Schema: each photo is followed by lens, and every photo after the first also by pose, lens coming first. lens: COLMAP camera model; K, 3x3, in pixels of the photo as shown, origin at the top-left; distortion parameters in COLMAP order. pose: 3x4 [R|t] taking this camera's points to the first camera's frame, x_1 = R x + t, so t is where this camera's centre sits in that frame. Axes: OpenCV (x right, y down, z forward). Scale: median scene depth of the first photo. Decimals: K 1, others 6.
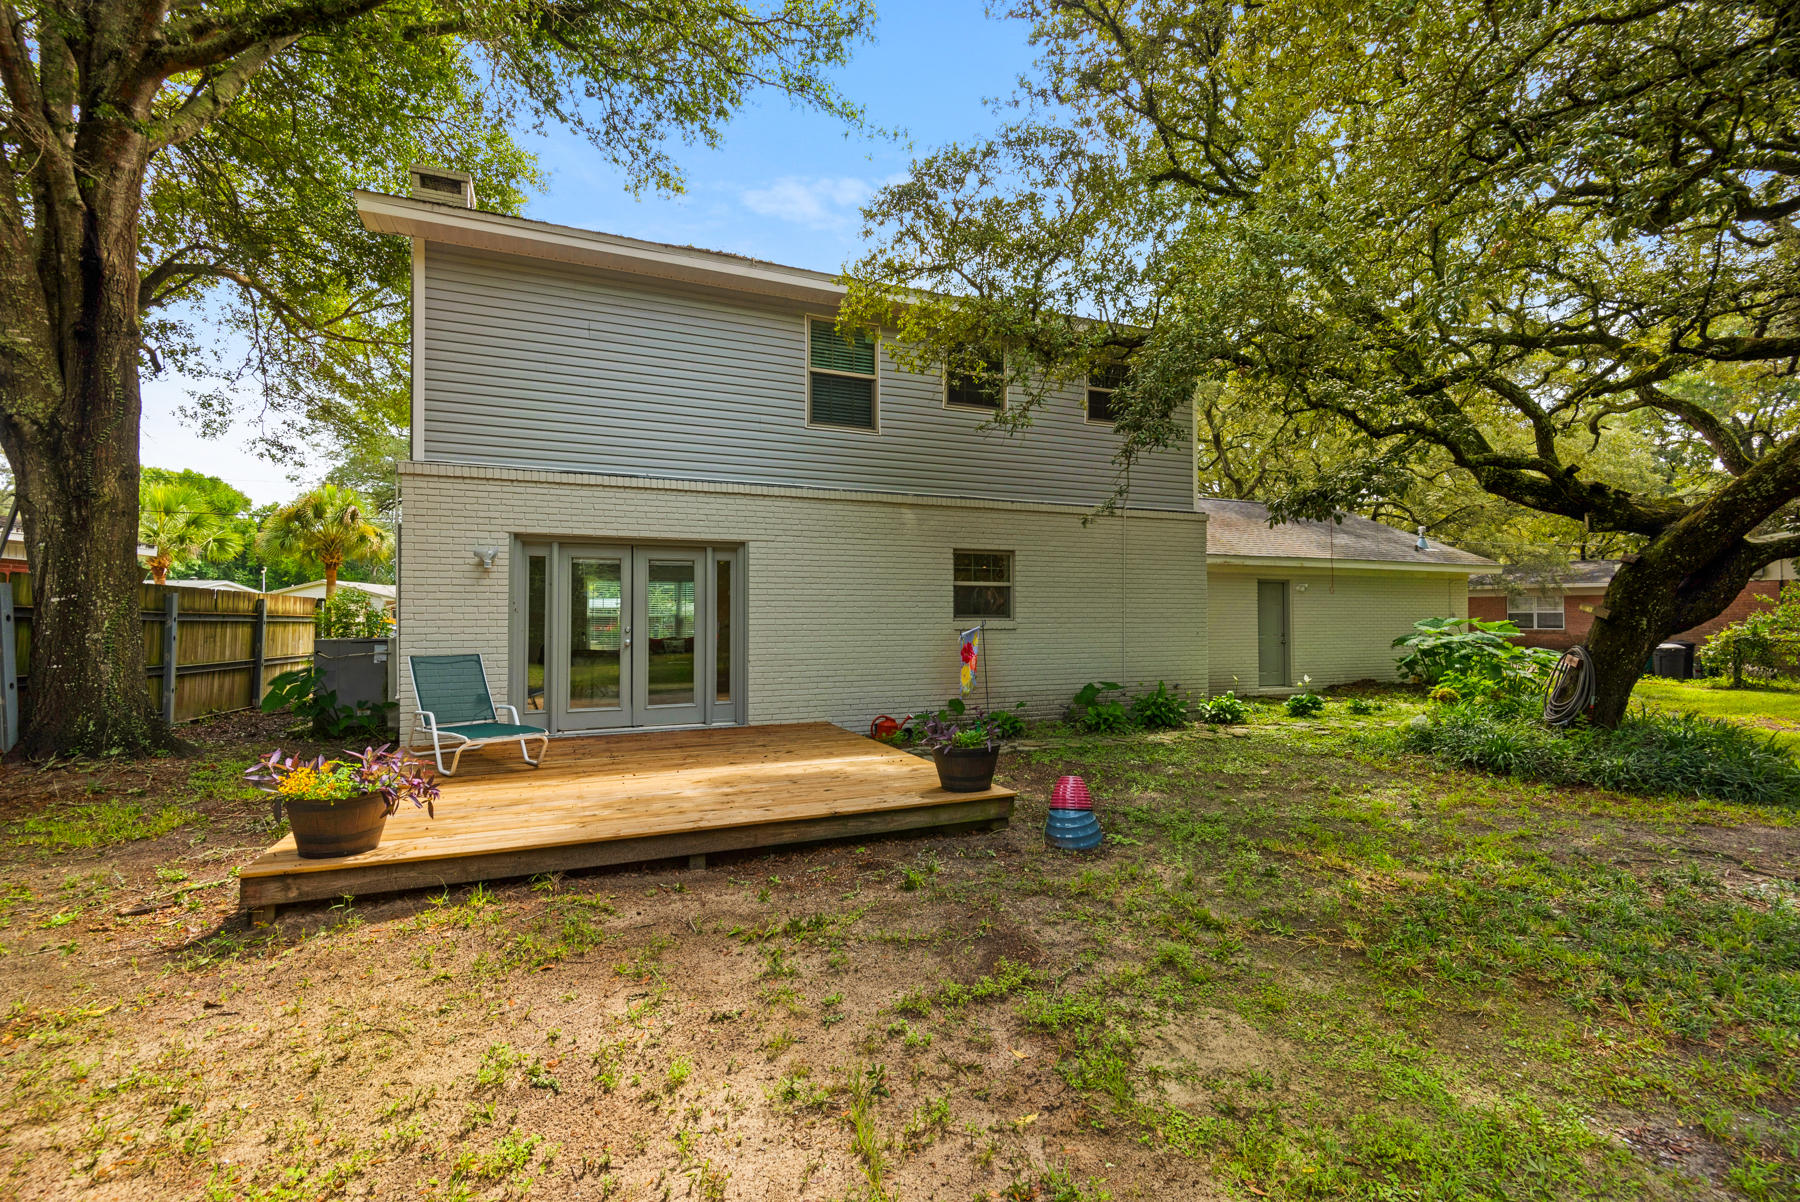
lens RADIAL K [[817.1, 0, 906.1], [0, 817.1, 612.0], [0, 0, 1]] dist [0.002006, -0.005332]
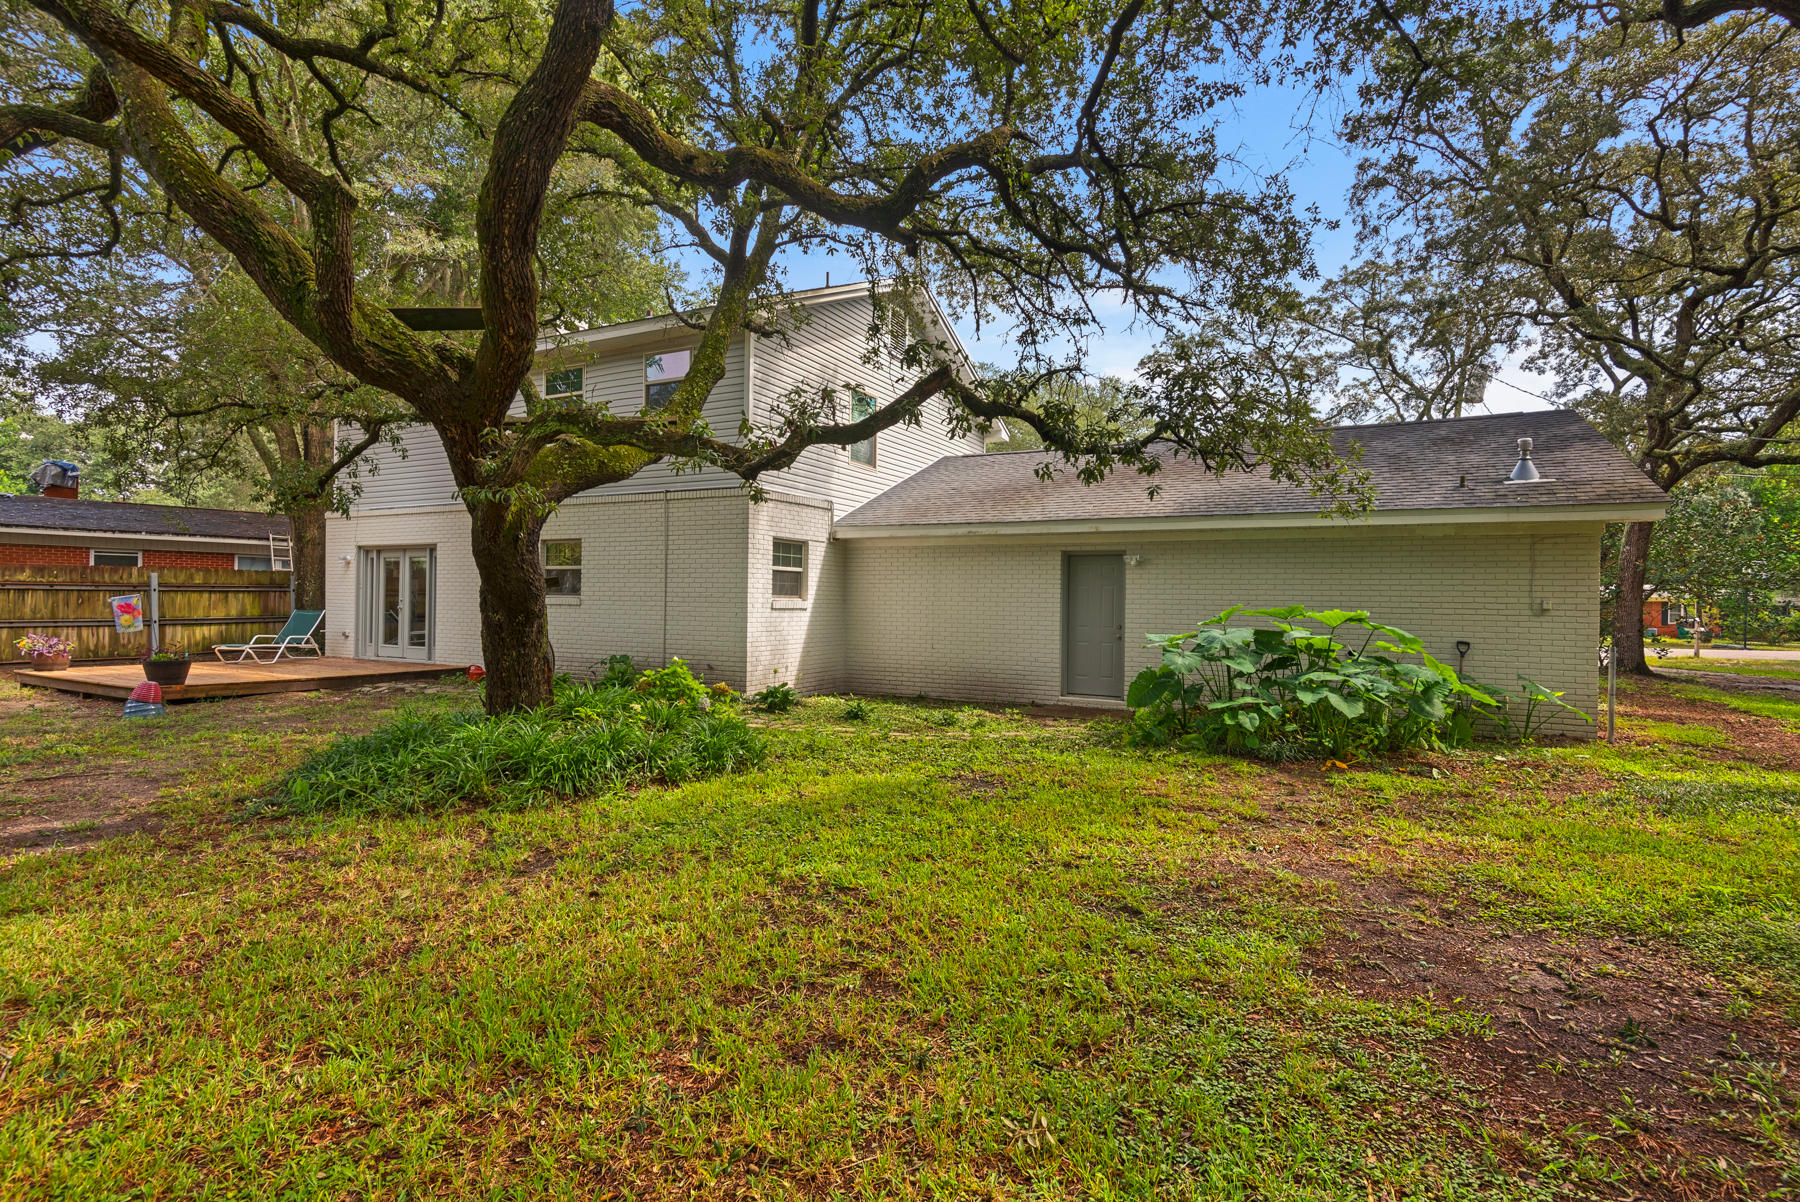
lens RADIAL K [[878.0, 0, 896.4], [0, 878.0, 606.0], [0, 0, 1]] dist [-0.001104, 0.000056]
pose [[0.622031, 0.015439, -0.782841, 1.537341], [-0.008255, 0.999879, 0.013160, 0.001517], [0.782949, -0.001723, 0.622083, 0.615124]]
